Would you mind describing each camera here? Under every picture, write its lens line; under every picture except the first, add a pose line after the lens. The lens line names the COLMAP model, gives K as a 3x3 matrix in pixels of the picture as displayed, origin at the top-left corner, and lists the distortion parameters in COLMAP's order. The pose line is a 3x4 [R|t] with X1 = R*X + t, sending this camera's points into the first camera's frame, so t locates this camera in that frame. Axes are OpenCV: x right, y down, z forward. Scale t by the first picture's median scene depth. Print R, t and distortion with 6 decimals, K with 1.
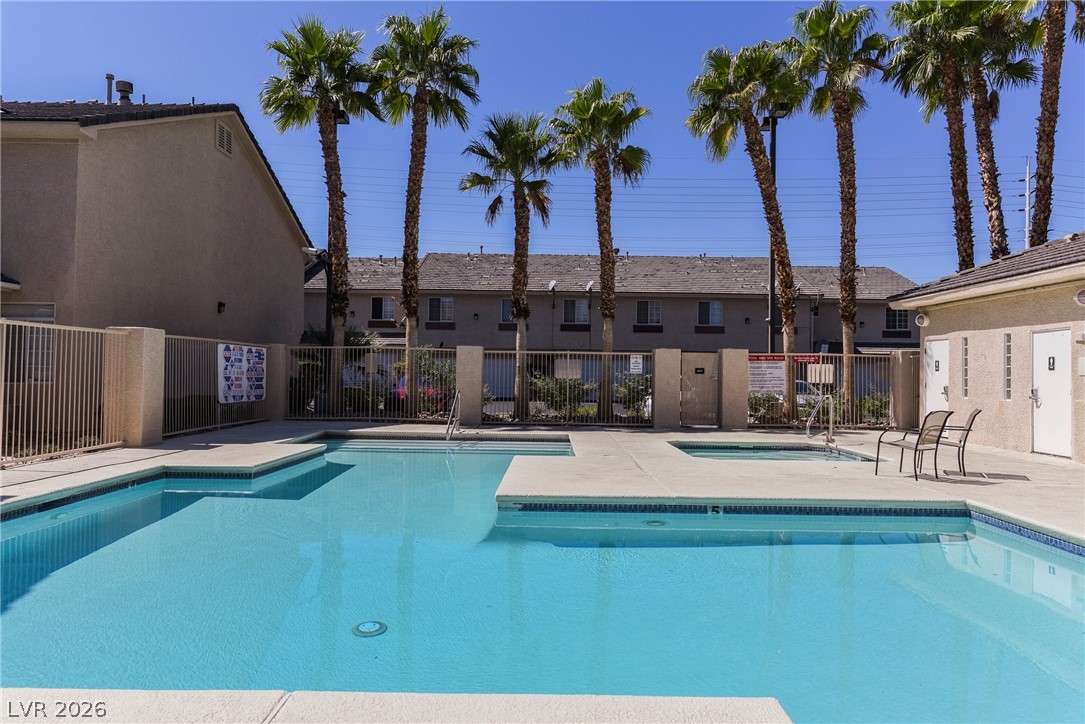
lens RADIAL K [[720.9, 0, 544.0], [0, 720.9, 361.9], [0, 0, 1]] dist [-0.003937, 0.013151]
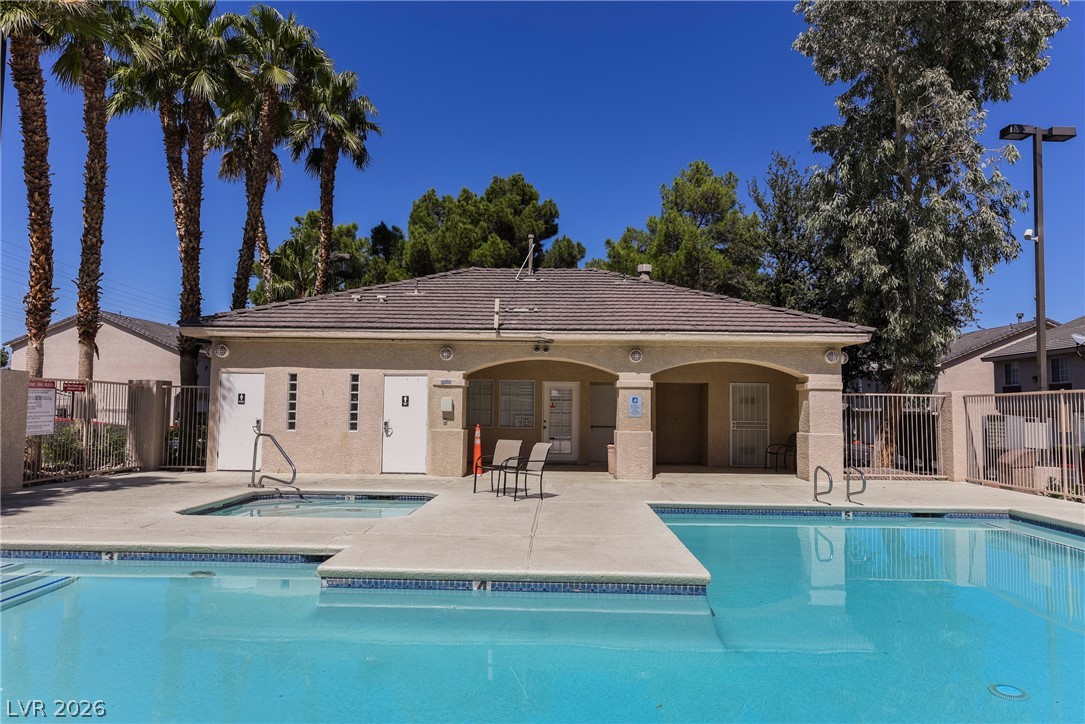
lens RADIAL K [[720.9, 0, 543.6], [0, 720.9, 362.9], [0, 0, 1]] dist [-0.003937, 0.013151]
pose [[0.002329, 0.050708, 0.998711, -0.523764], [-0.030075, 0.998265, -0.050615, -0.007403], [-0.999545, -0.029918, 0.003850, 0.689254]]
